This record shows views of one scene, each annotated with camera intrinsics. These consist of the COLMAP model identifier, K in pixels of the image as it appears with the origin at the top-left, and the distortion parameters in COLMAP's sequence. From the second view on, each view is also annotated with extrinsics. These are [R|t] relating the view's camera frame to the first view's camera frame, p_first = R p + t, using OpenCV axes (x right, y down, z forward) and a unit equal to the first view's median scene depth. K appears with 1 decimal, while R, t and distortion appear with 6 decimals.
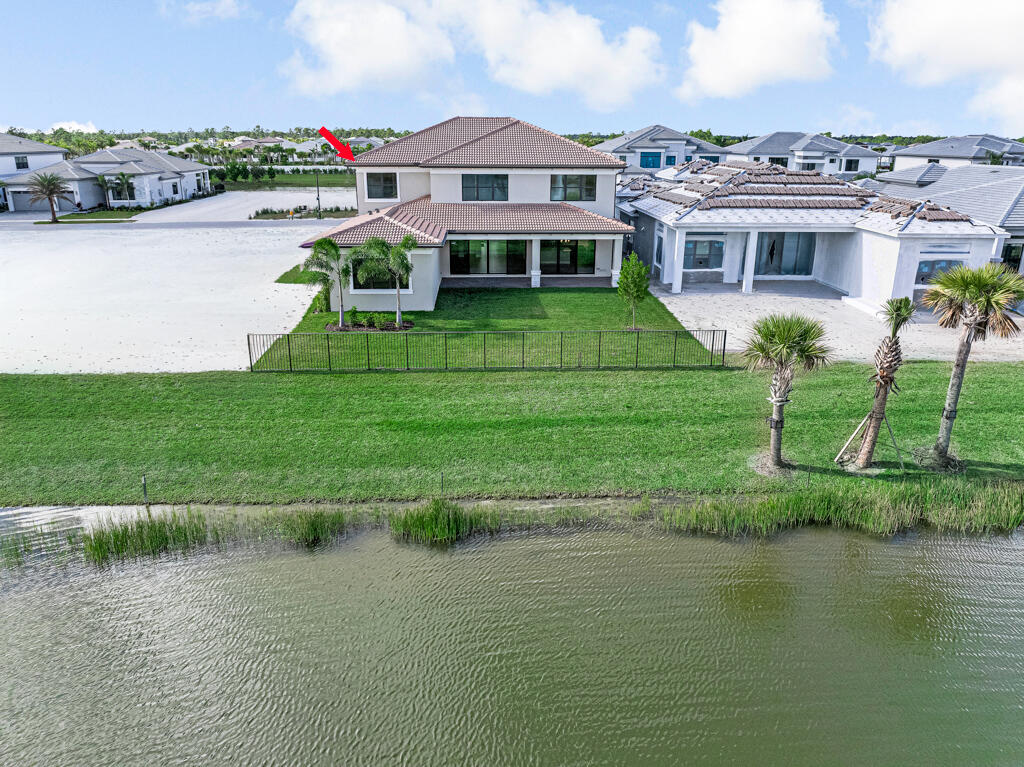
lens RADIAL K [[716.2, 0, 519.9], [0, 716.2, 380.6], [0, 0, 1]] dist [-0.035656, 0.000549]
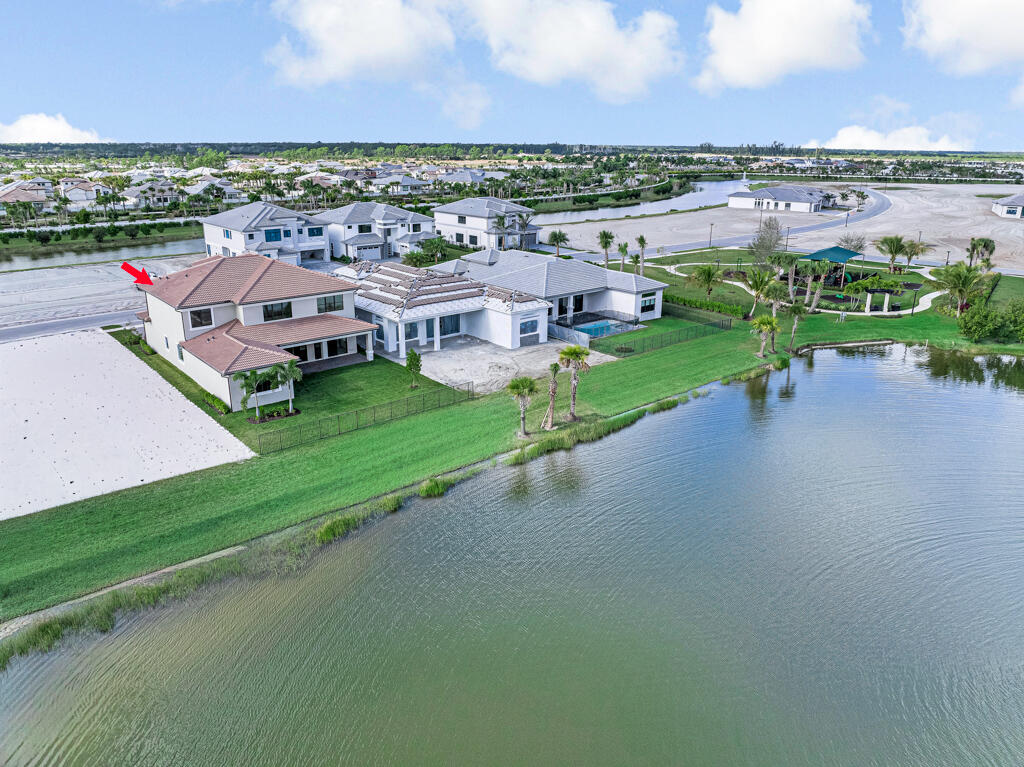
lens RADIAL K [[716.2, 0, 519.9], [0, 716.2, 380.6], [0, 0, 1]] dist [-0.035656, 0.000549]
pose [[0.787981, -0.191708, 0.585094, -0.569435], [0.193798, 0.979214, 0.059843, -0.115445], [-0.584405, 0.066235, 0.808755, -0.546523]]
